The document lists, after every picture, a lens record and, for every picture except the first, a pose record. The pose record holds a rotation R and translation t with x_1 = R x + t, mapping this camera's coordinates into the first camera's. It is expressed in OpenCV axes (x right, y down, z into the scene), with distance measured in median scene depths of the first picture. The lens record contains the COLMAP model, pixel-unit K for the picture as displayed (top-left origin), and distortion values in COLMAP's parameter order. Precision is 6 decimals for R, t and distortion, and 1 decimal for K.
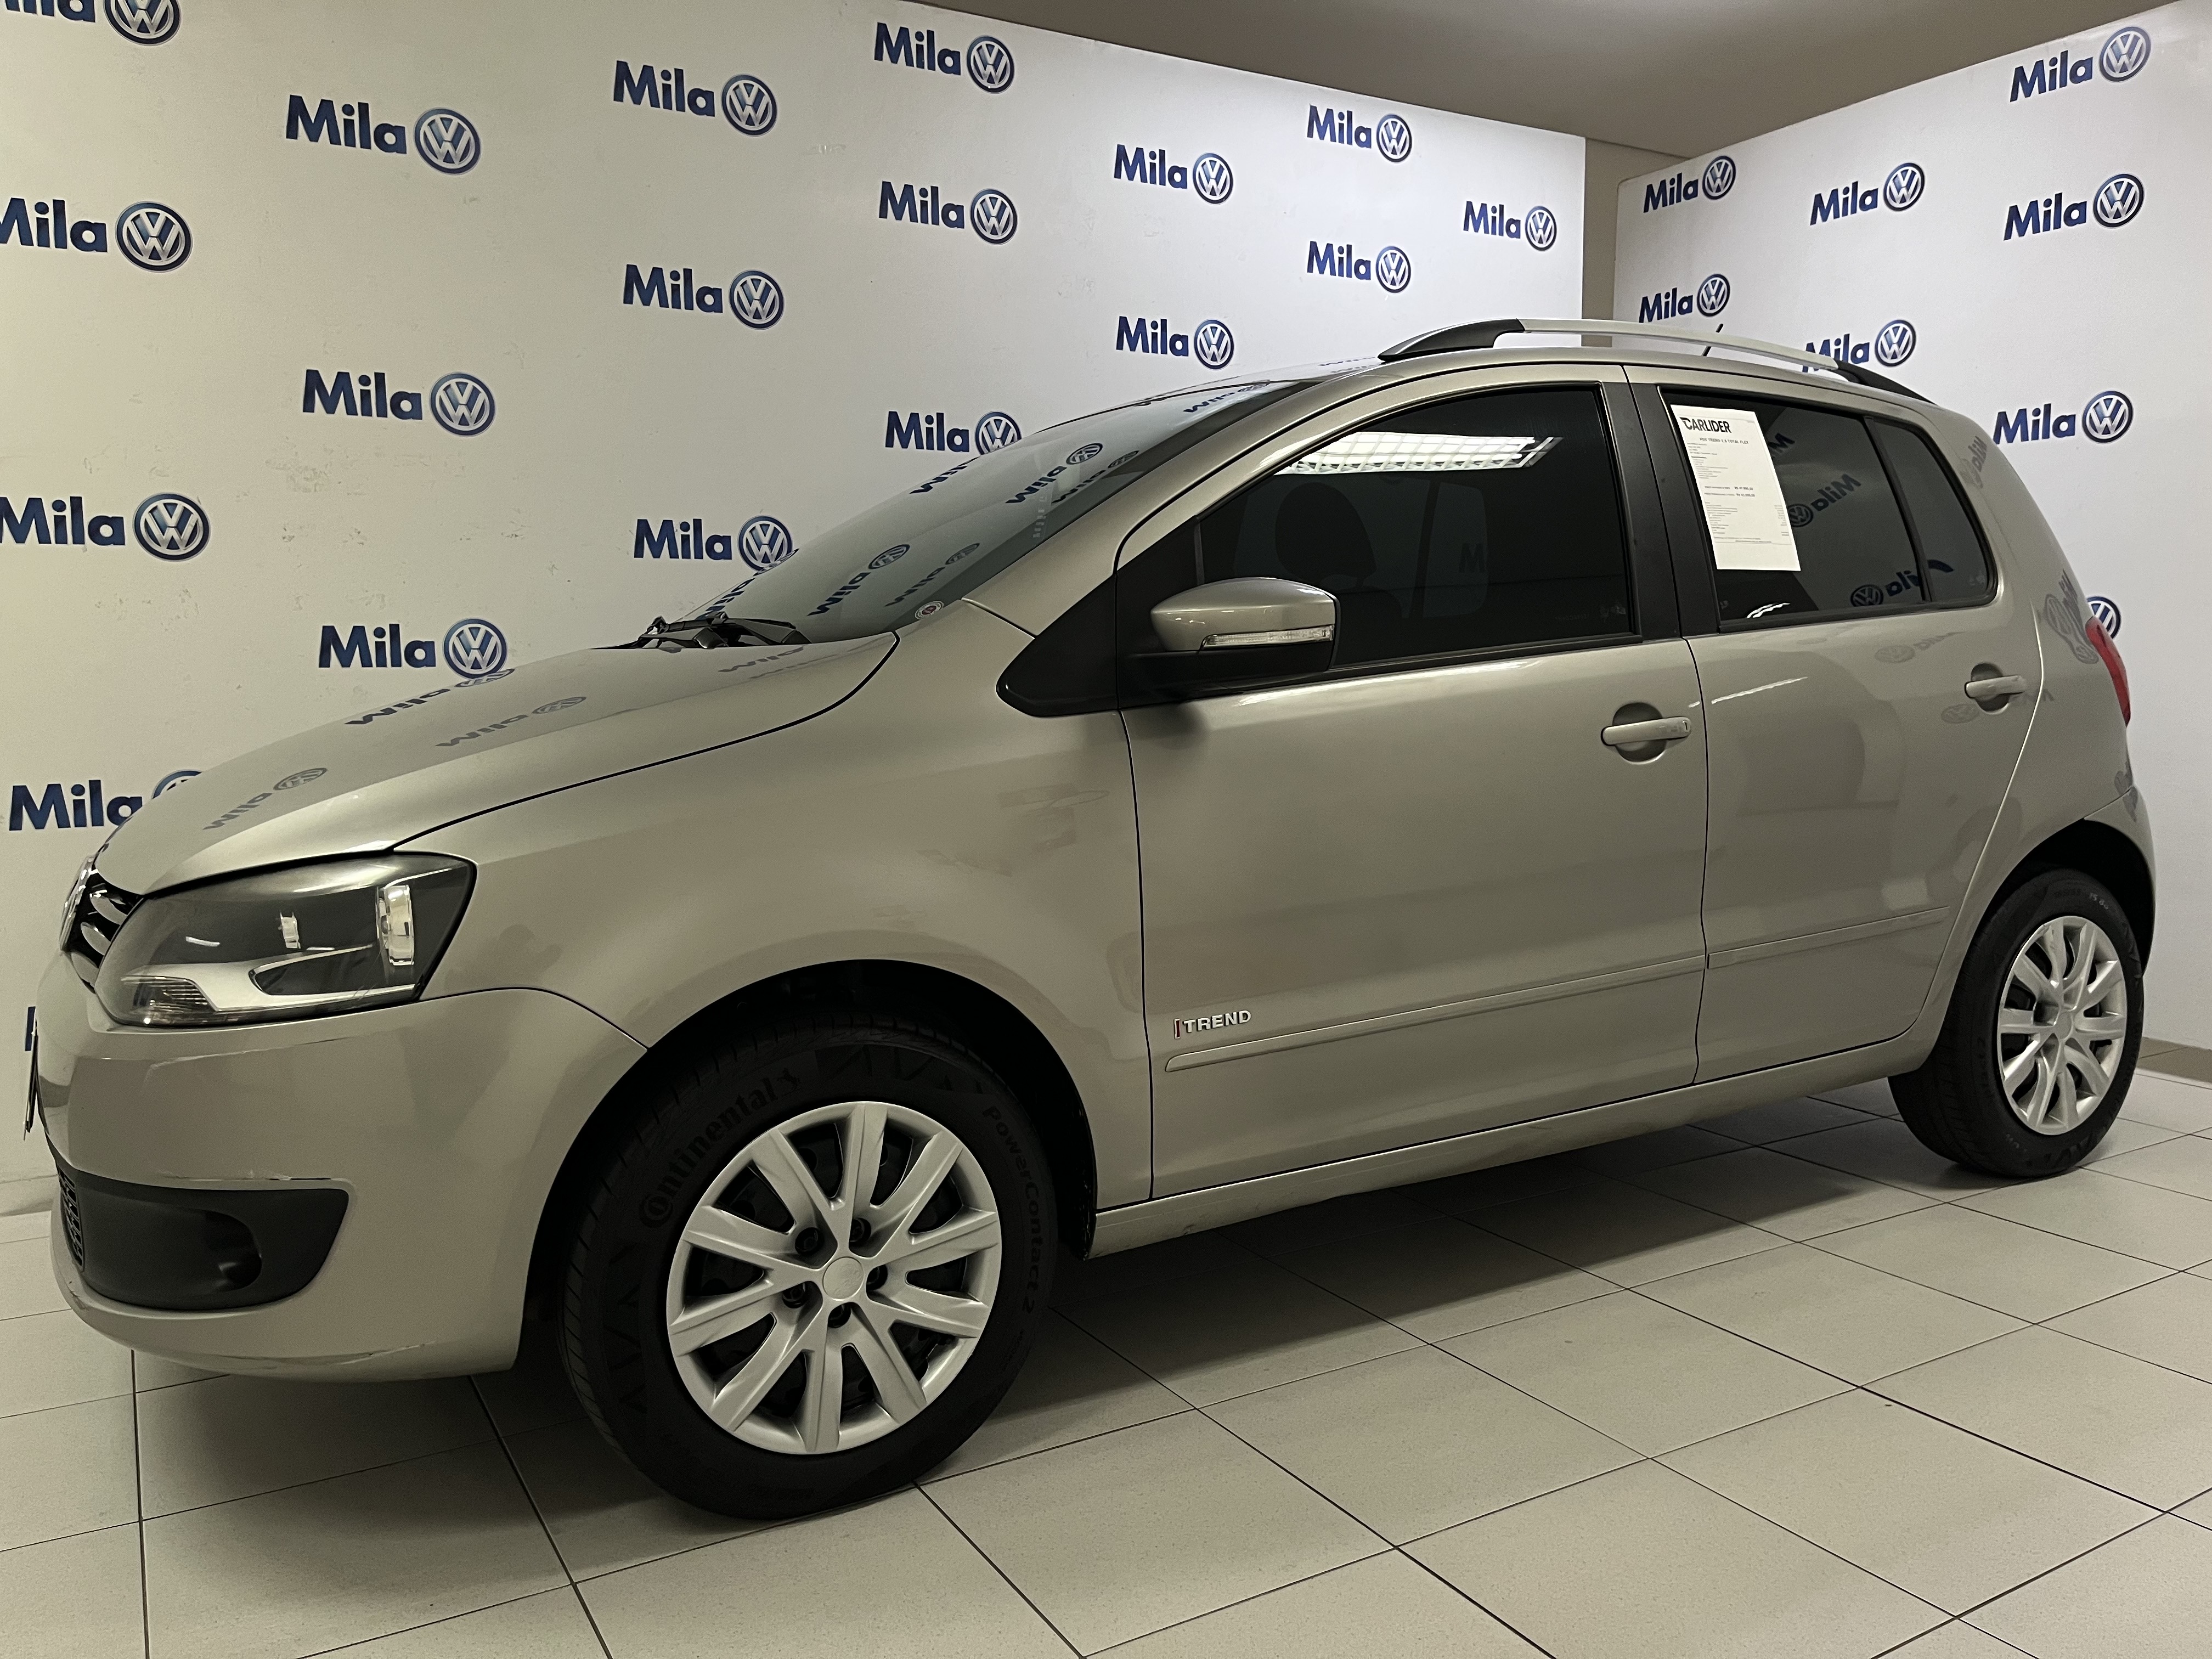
lens RADIAL K [[1668.4, 0, 1162.3], [0, 1668.4, 826.1], [0, 0, 1]] dist [0.080151, -0.122071]
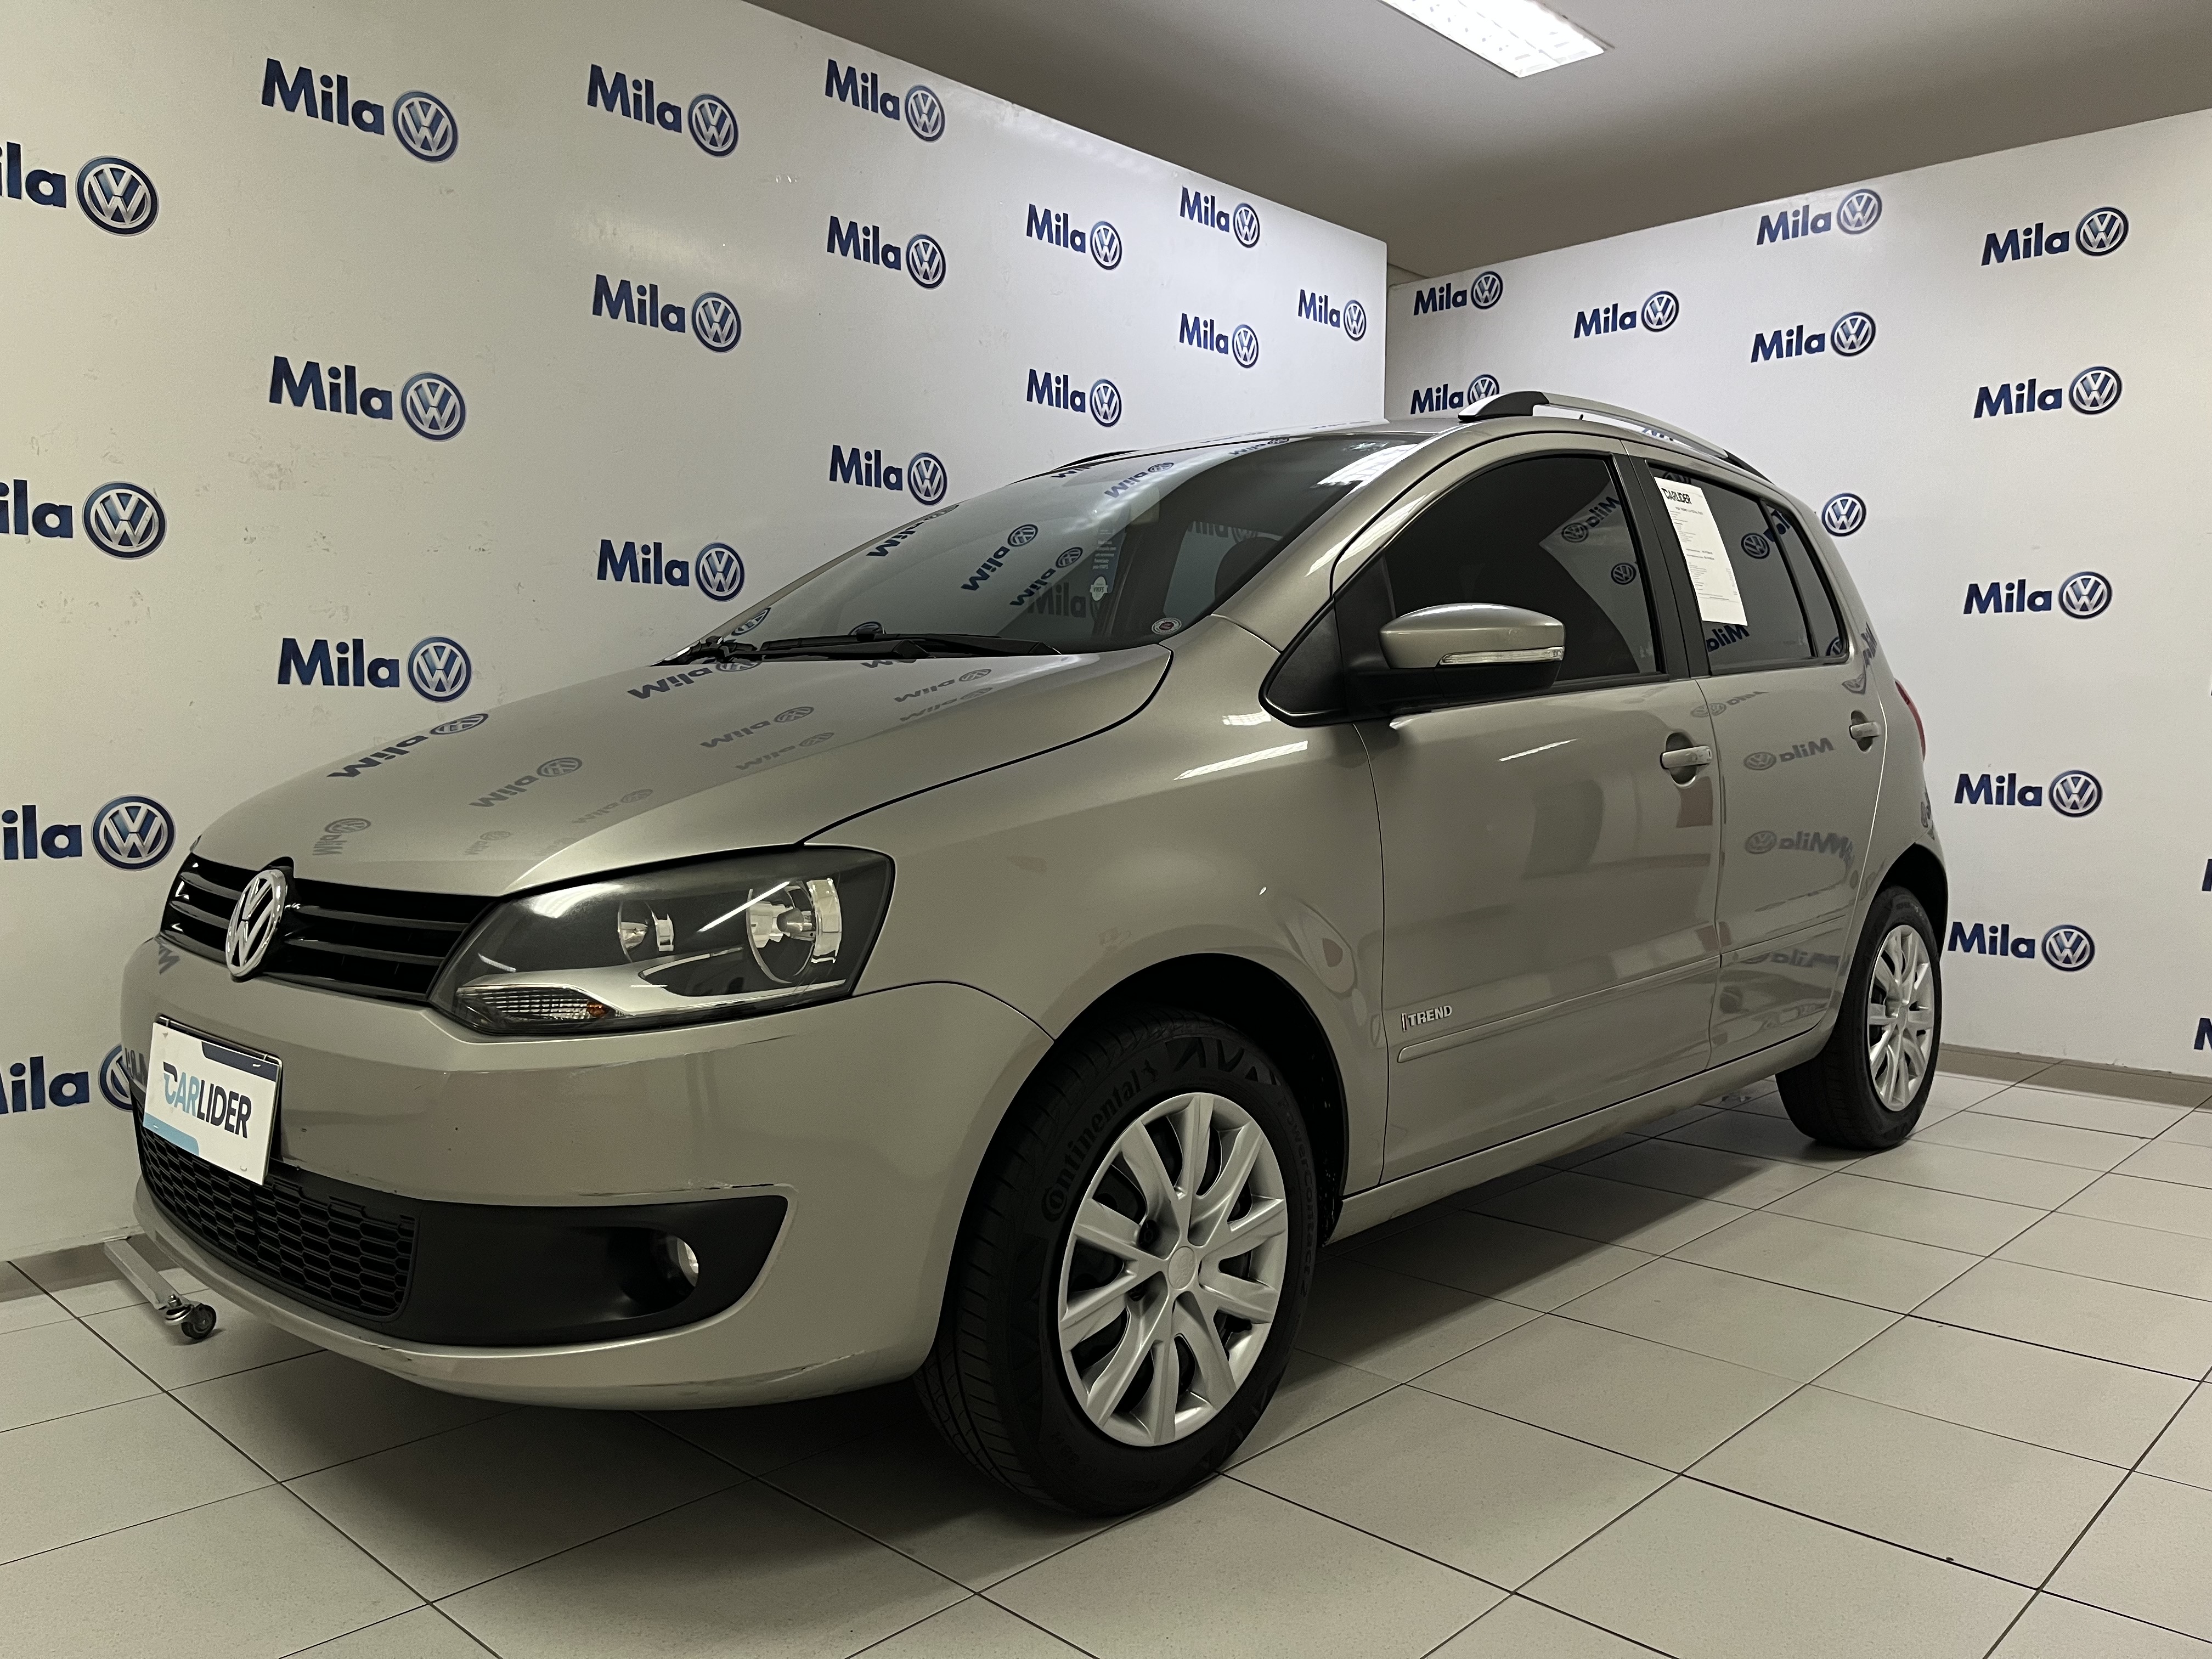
lens RADIAL K [[1653.4, 0, 1146.2], [0, 1653.4, 841.1], [0, 0, 1]] dist [0.079417, -0.121085]
pose [[0.960971, -0.003610, 0.276625, -0.300527], [0.013742, 0.999303, -0.034699, 0.027375], [-0.276307, 0.037146, 0.960351, 0.015525]]
